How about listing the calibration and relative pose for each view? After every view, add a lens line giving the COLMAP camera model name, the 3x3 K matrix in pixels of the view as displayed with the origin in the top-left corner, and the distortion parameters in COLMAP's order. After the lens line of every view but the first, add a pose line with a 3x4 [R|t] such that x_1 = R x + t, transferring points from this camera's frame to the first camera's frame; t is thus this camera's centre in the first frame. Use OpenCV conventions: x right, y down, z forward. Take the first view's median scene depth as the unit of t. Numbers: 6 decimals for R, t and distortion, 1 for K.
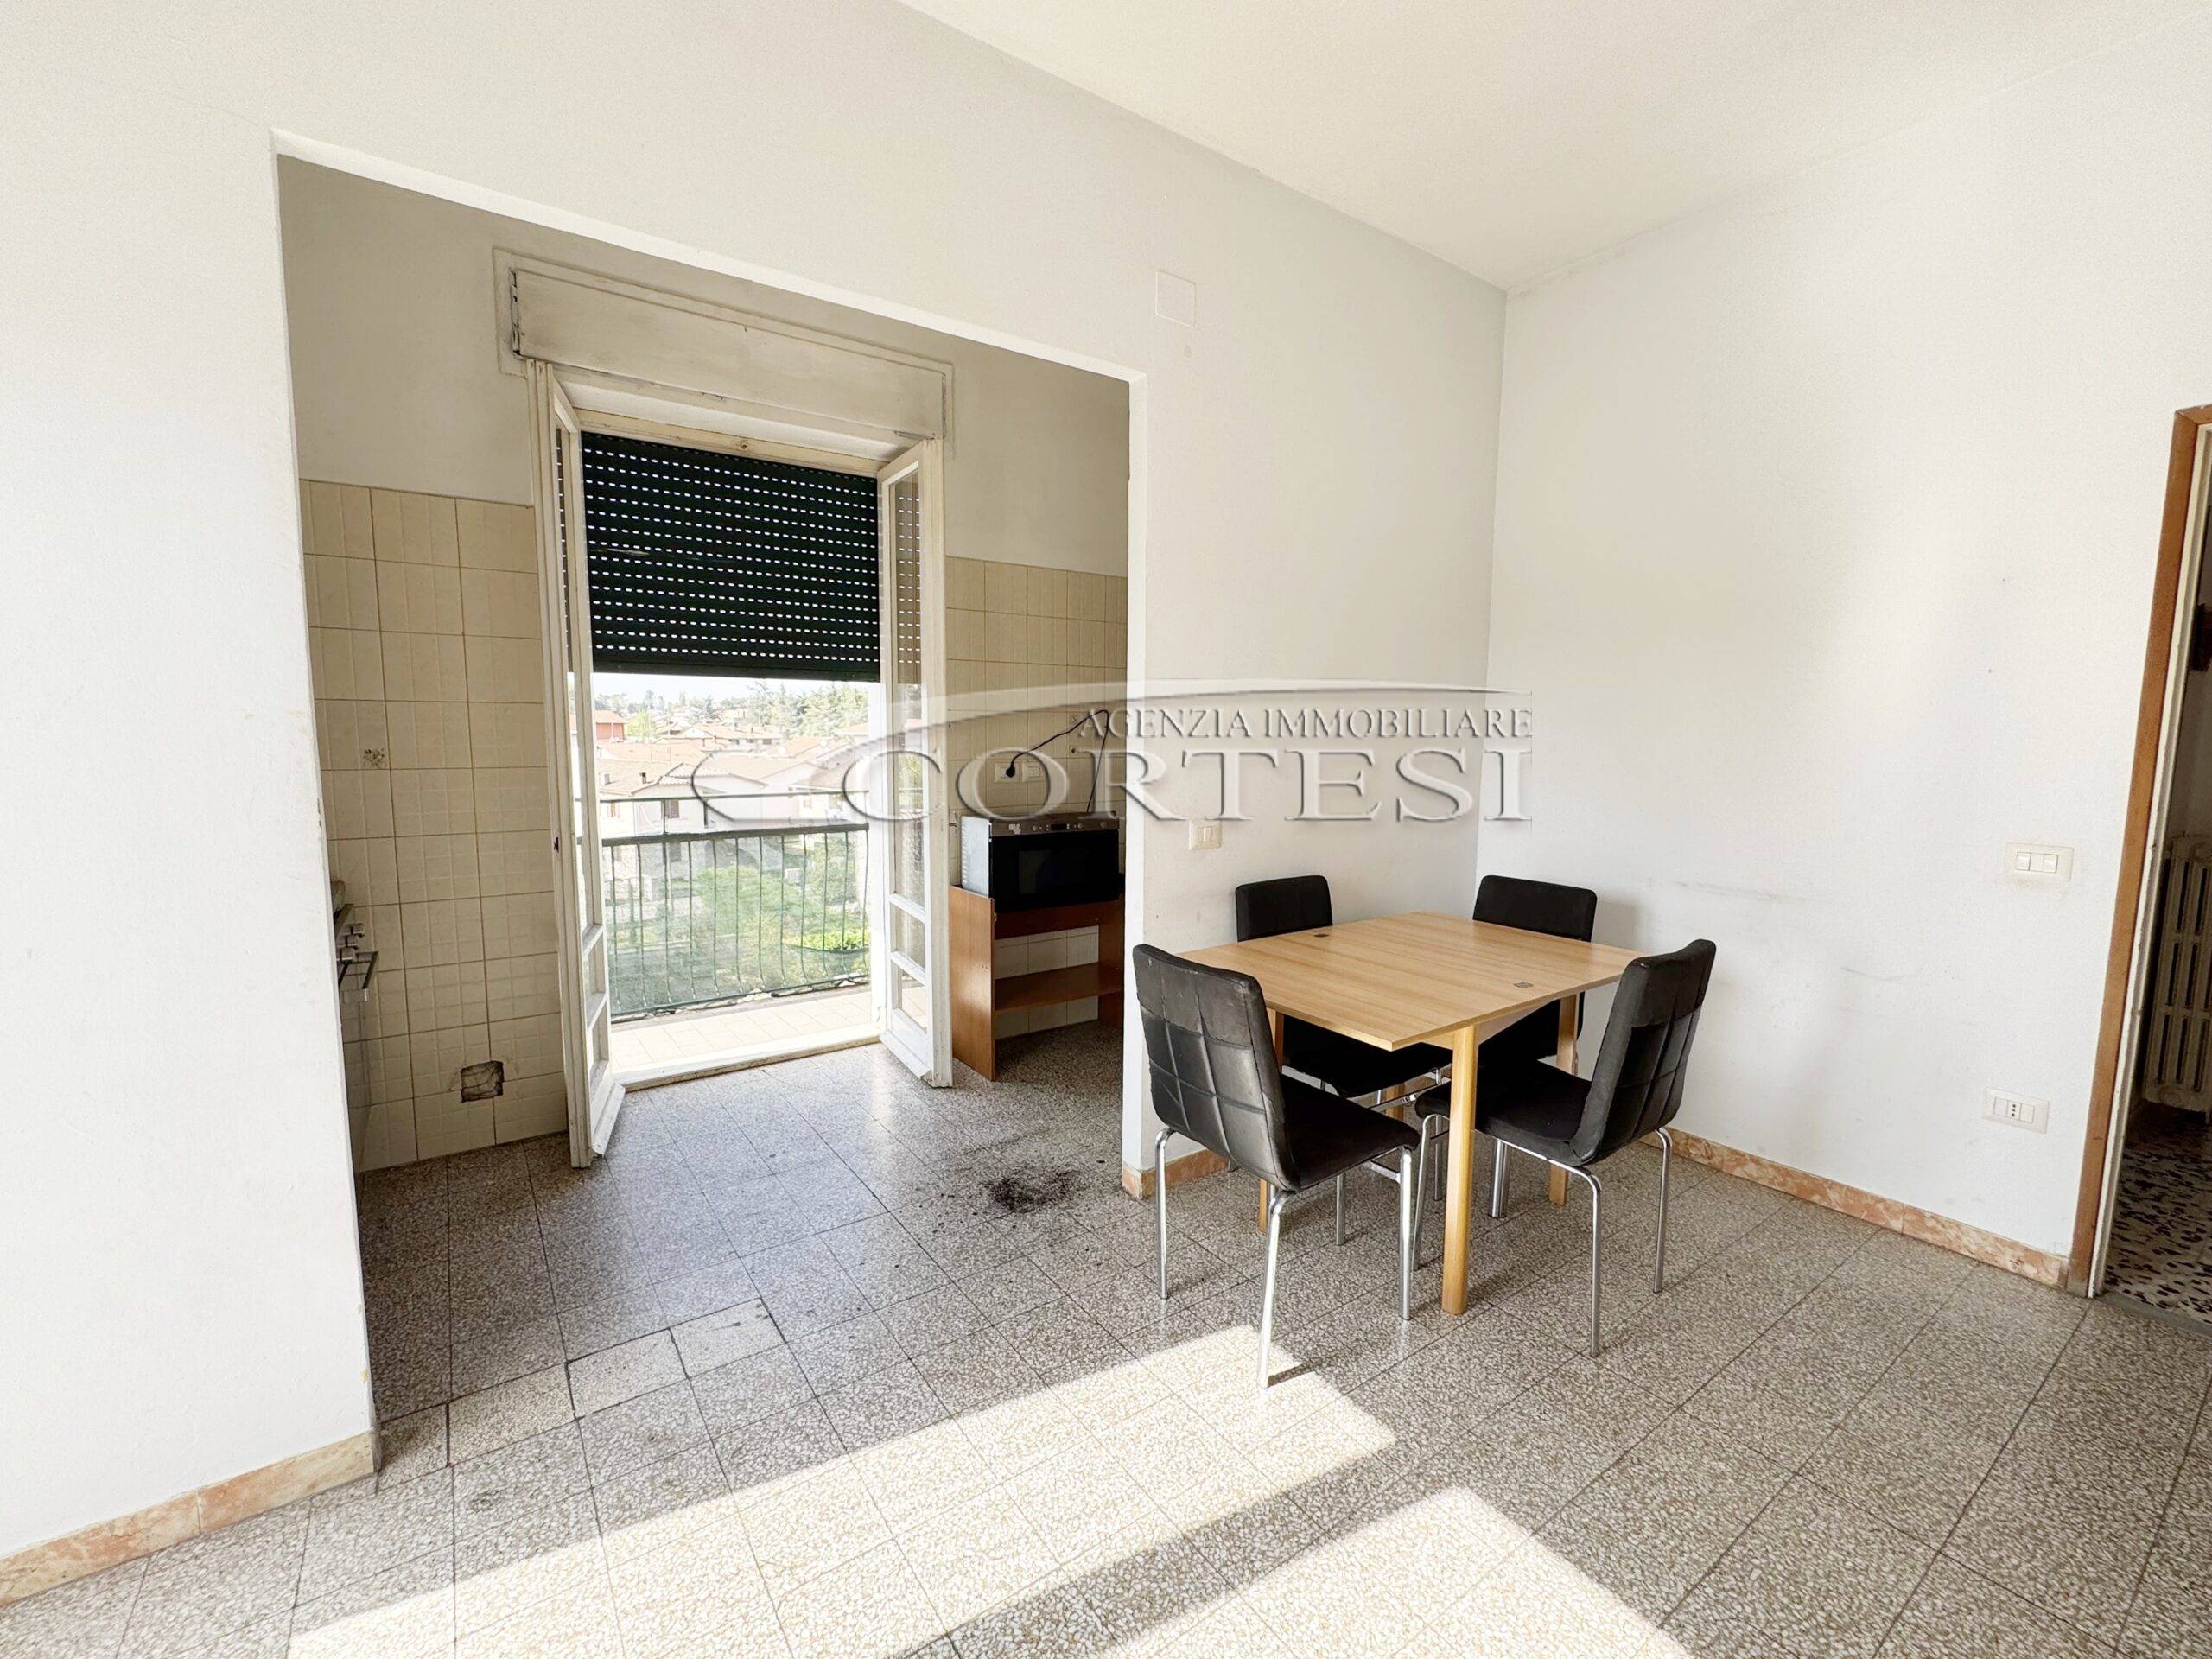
lens RADIAL K [[934.3, 0, 1100.4], [0, 934.3, 827.6], [0, 0, 1]] dist [-0.002775, 0.000039]
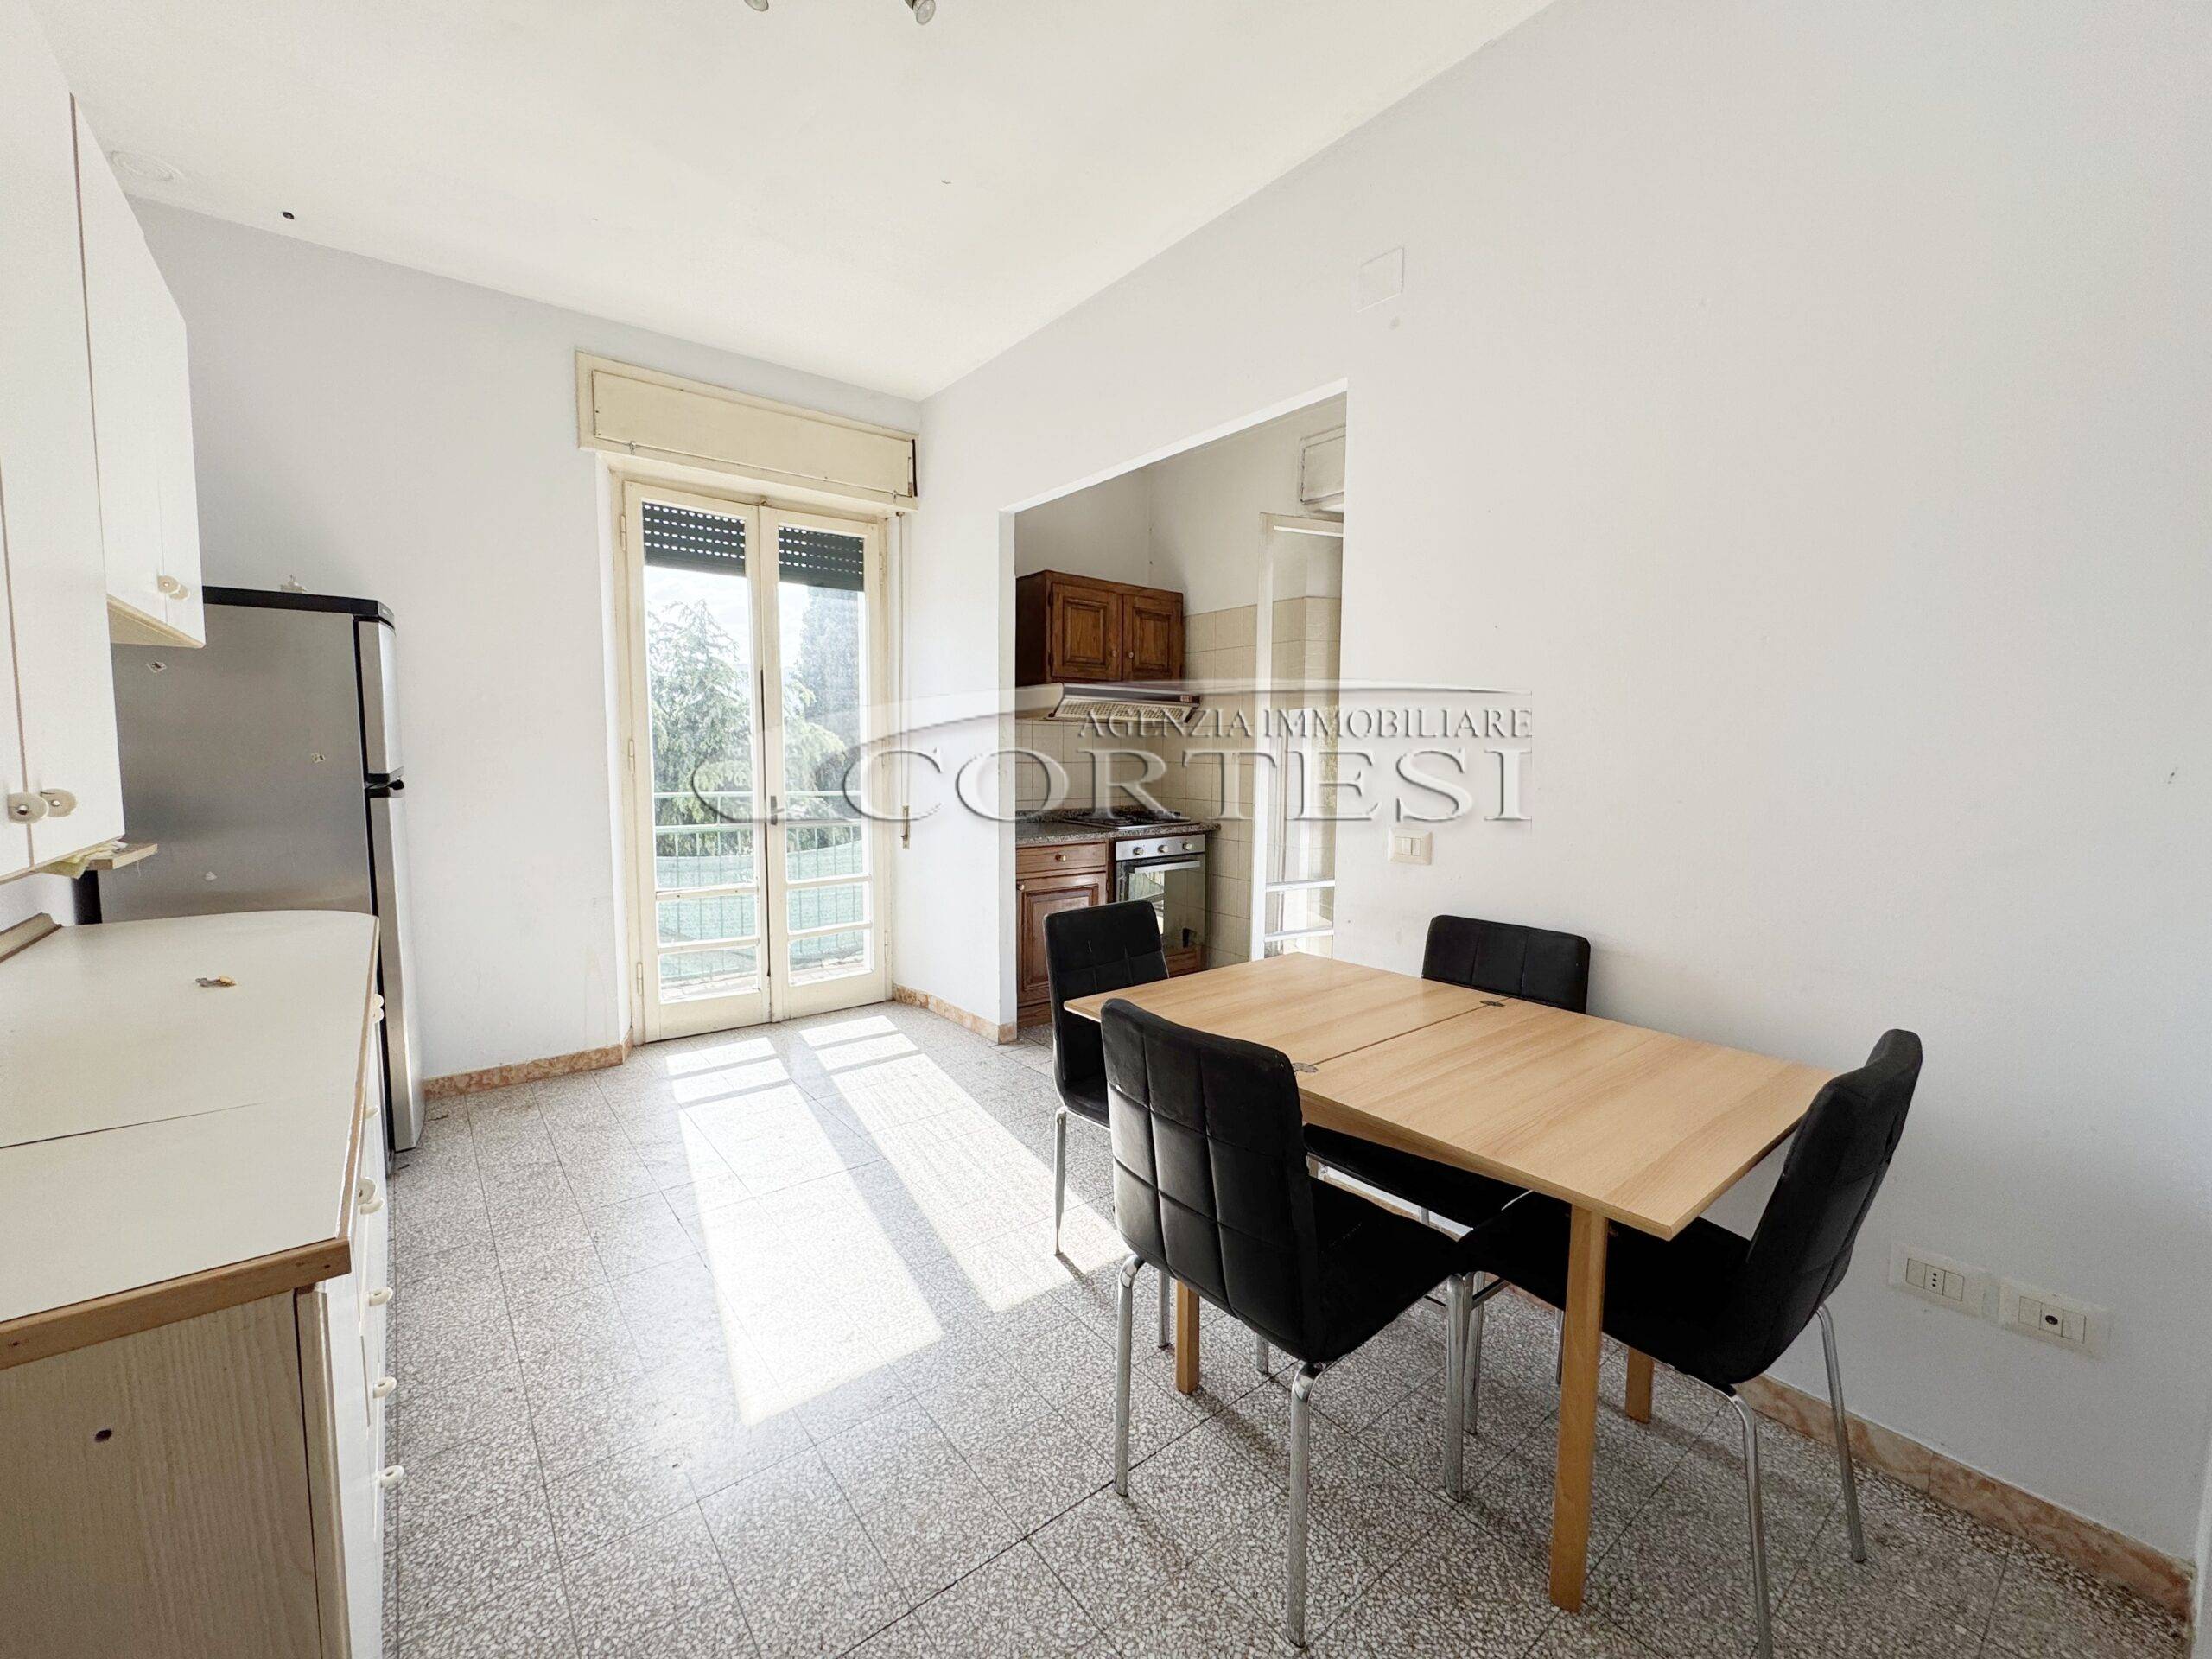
lens RADIAL K [[896.7, 0, 1115.8], [0, 896.7, 829.7], [0, 0, 1]] dist [-0.008675, 0.000979]
pose [[0.068487, 0.082892, -0.994202, 1.034636], [-0.115049, 0.990550, 0.074662, -0.043700], [0.990996, 0.109269, 0.077376, 0.728852]]
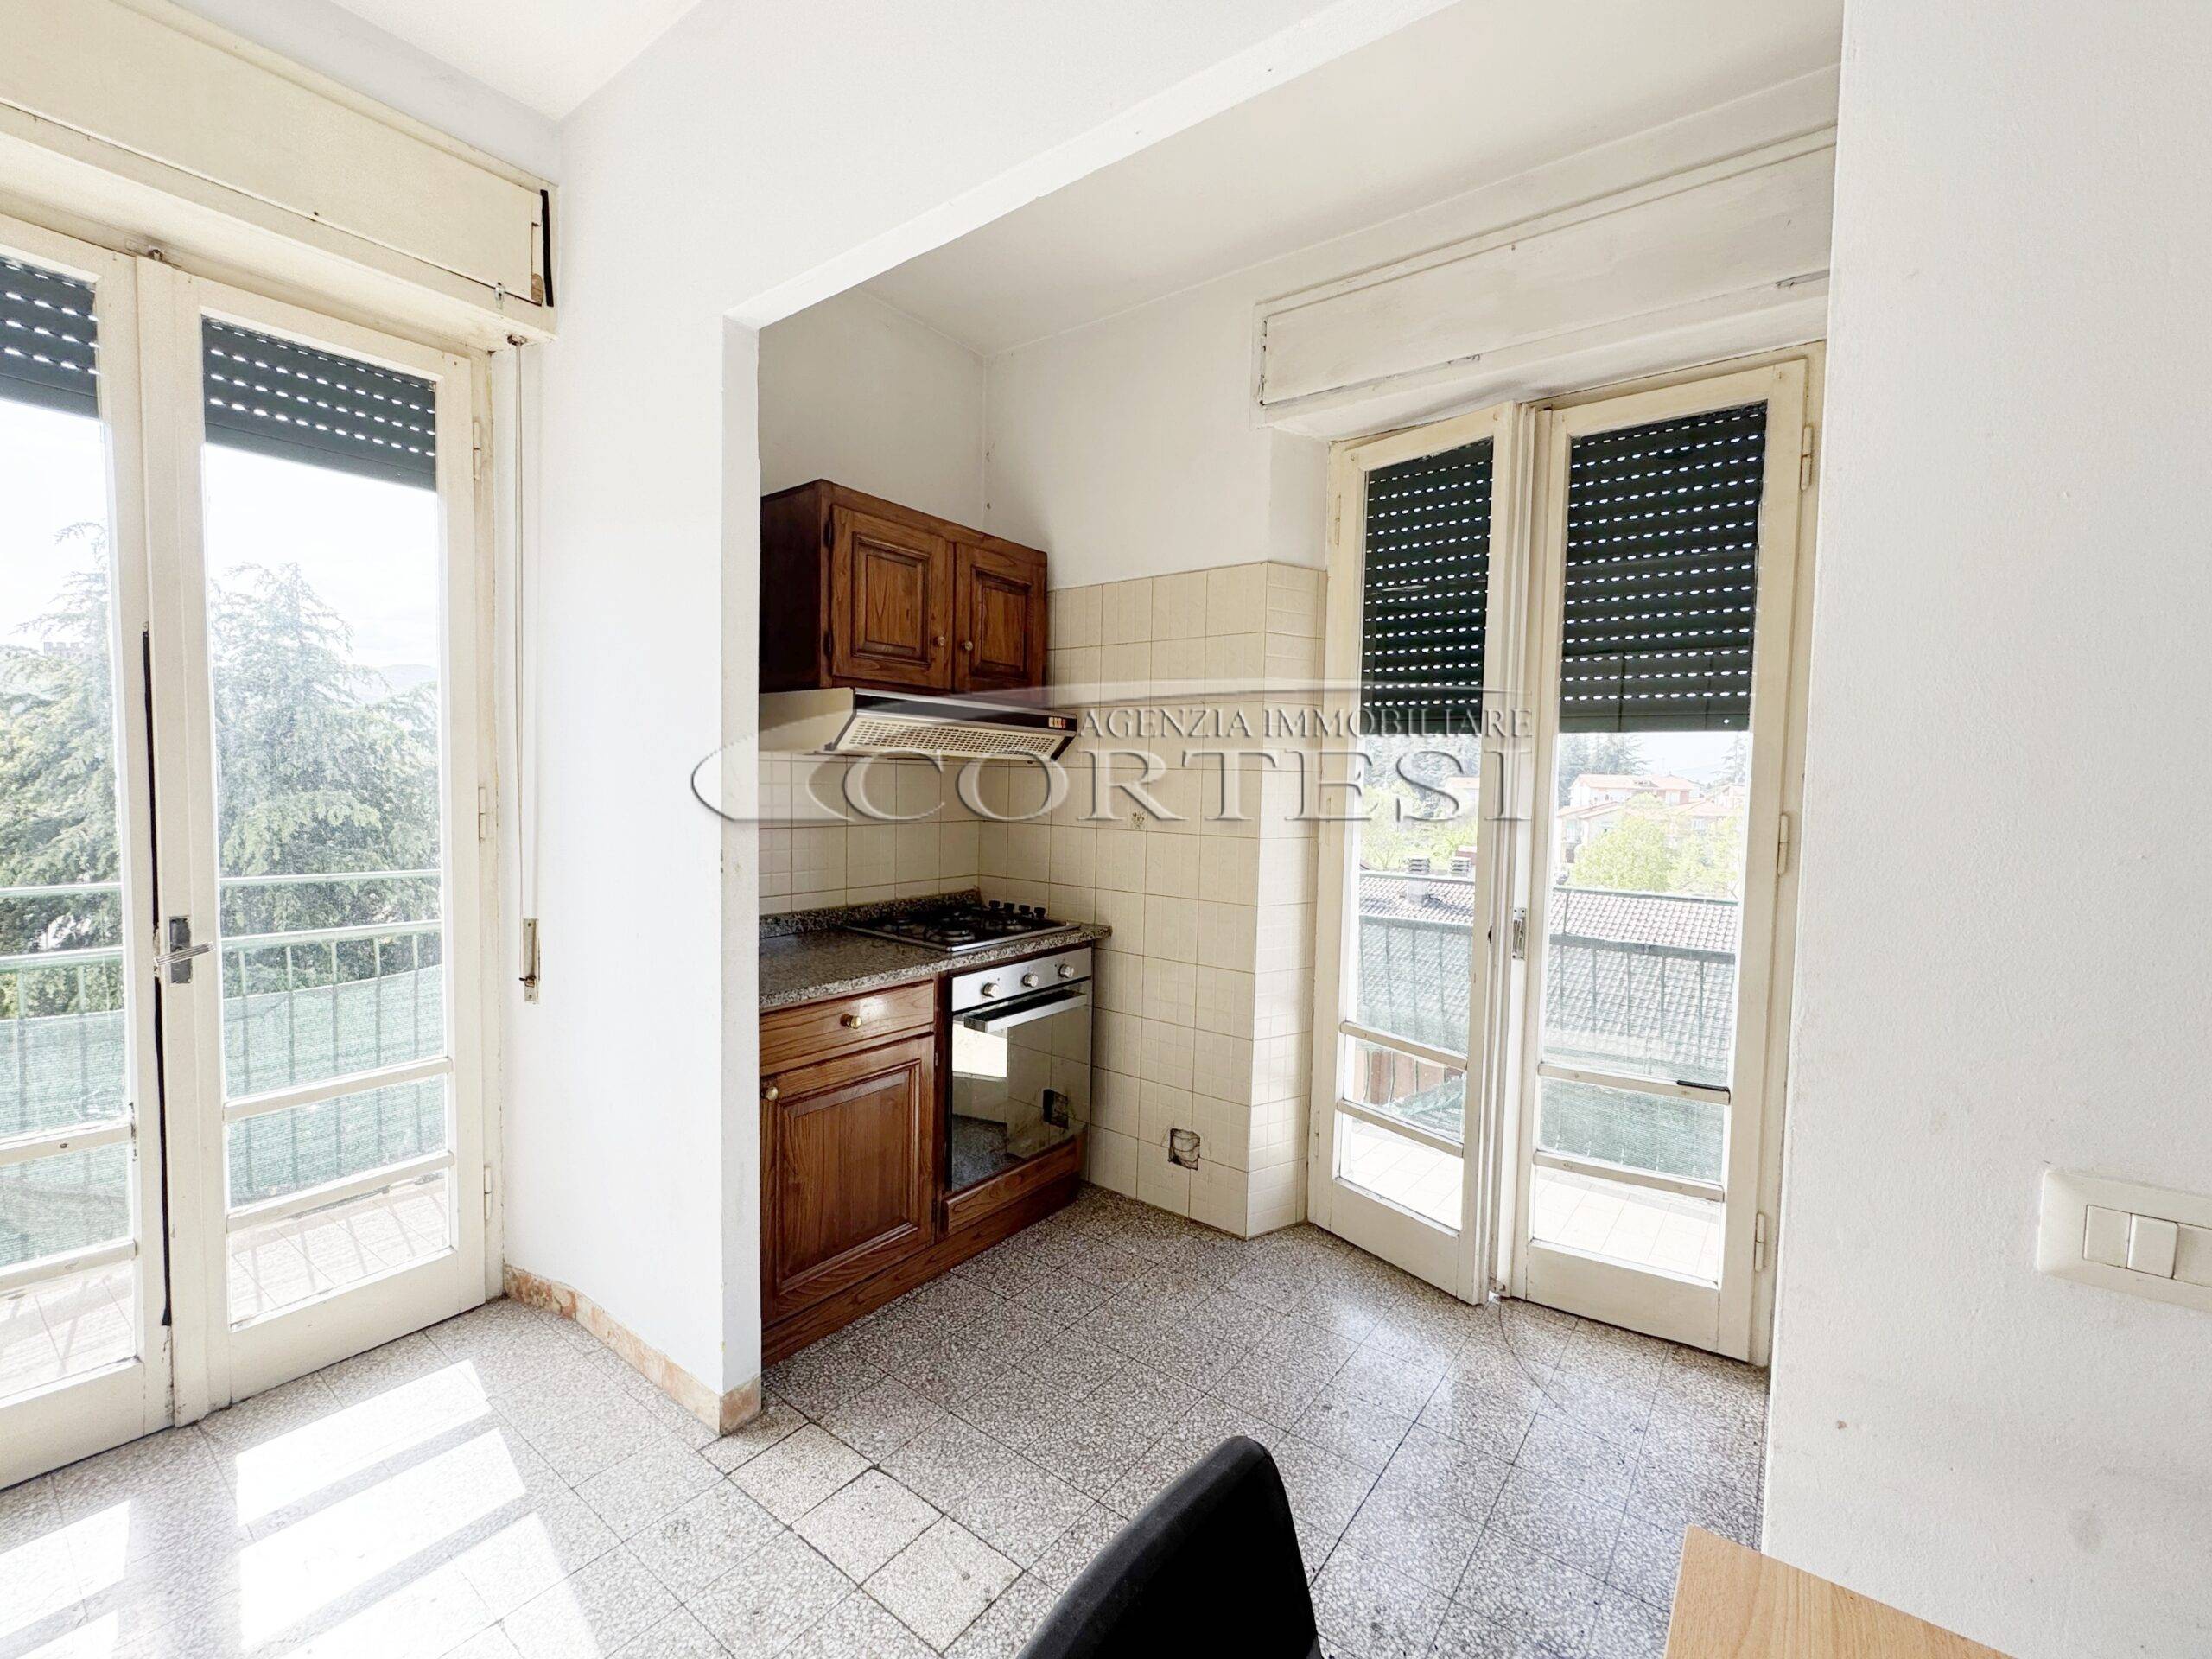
lens RADIAL K [[940.0, 0, 1109.8], [0, 940.0, 829.8], [0, 0, 1]] dist [-0.003572, 0.000144]
pose [[0.309292, 0.052950, -0.949492, 0.295178], [-0.121601, 0.992454, 0.015734, -0.085165], [0.943160, 0.110593, 0.313397, 0.692020]]
